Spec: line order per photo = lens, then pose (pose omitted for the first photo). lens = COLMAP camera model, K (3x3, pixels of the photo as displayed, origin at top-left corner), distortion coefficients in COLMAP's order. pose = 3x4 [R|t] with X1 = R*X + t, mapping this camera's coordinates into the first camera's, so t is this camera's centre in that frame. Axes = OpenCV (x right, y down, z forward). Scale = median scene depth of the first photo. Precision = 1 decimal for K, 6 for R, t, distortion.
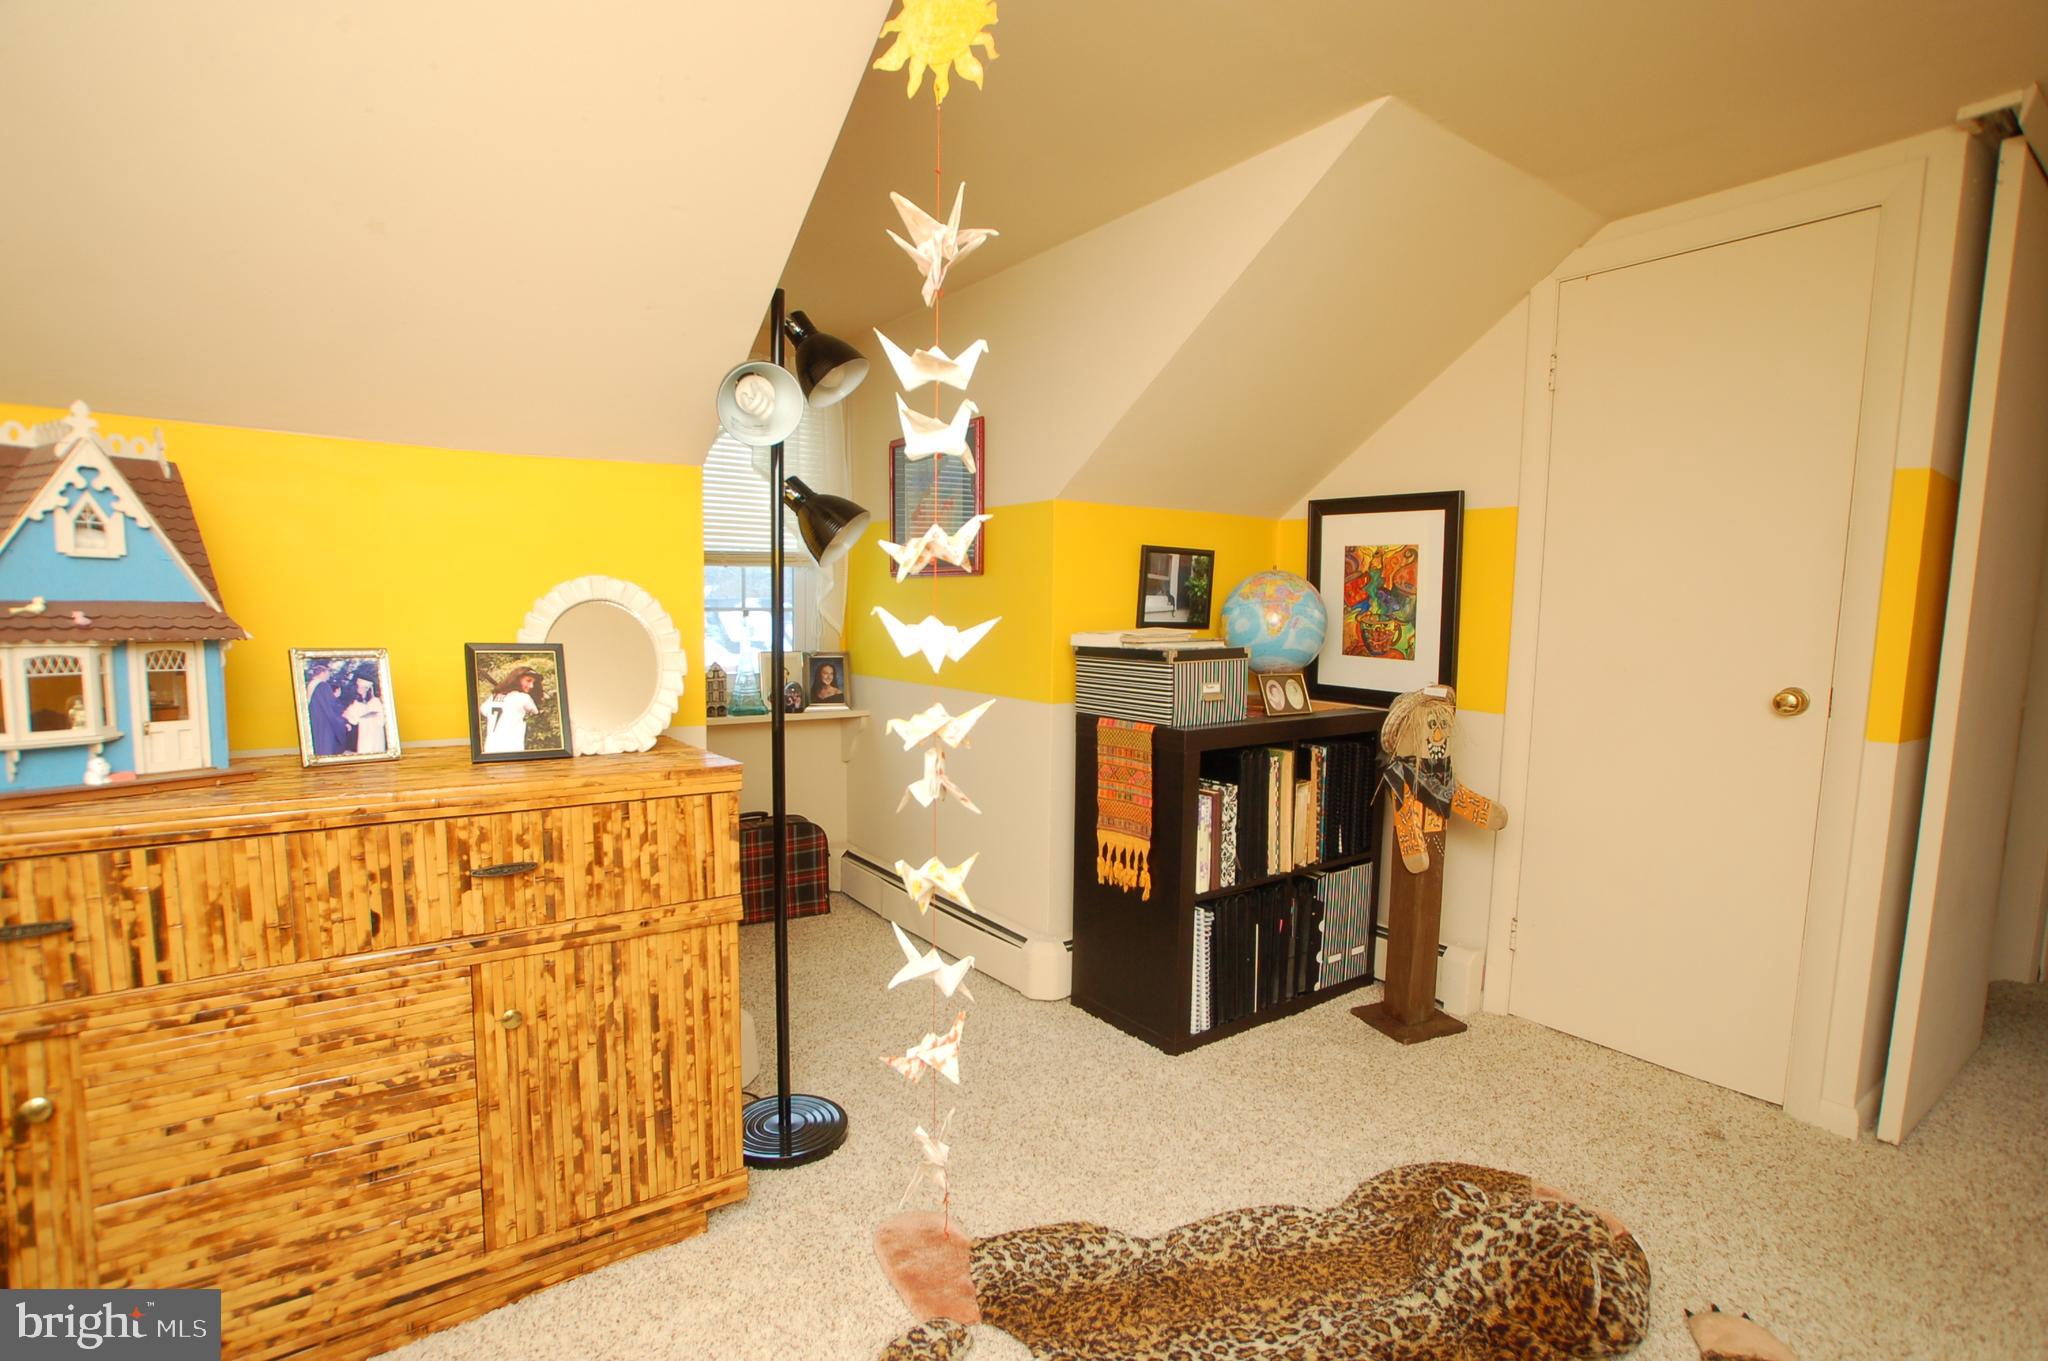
lens RADIAL K [[973.8, 0, 1019.7], [0, 973.8, 710.6], [0, 0, 1]] dist [-0.062935, 0.027782]
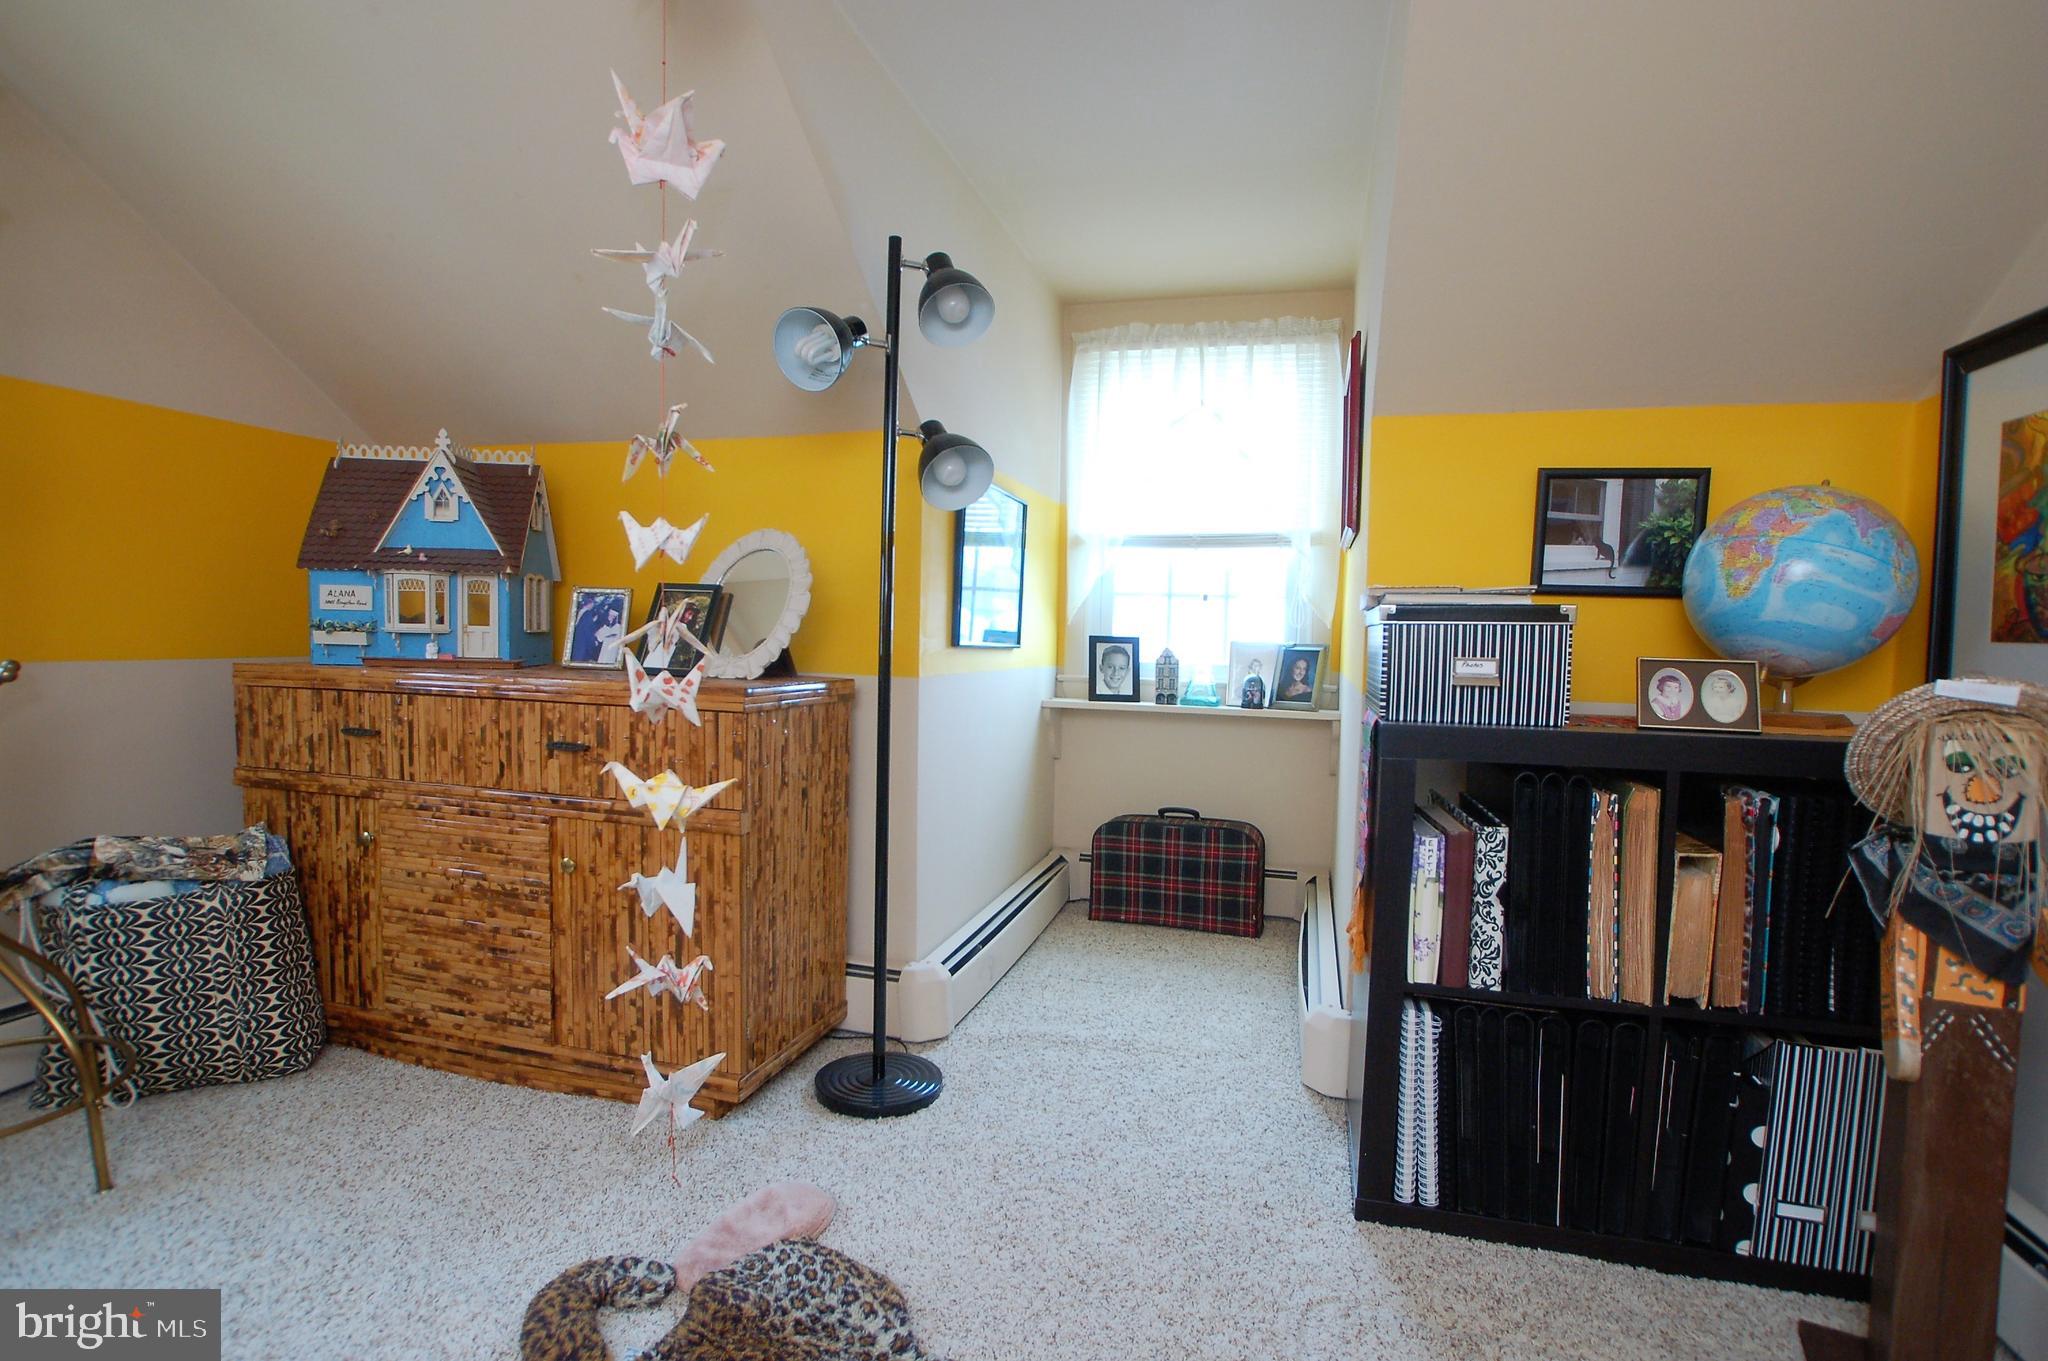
lens RADIAL K [[985.6, 0, 1023.2], [0, 985.6, 706.6], [0, 0, 1]] dist [-0.077590, 0.042278]
pose [[0.627745, 0.061423, -0.775992, 0.819653], [-0.097688, 0.995217, -0.000250, 0.050714], [0.772265, 0.075961, 0.630742, 0.617636]]
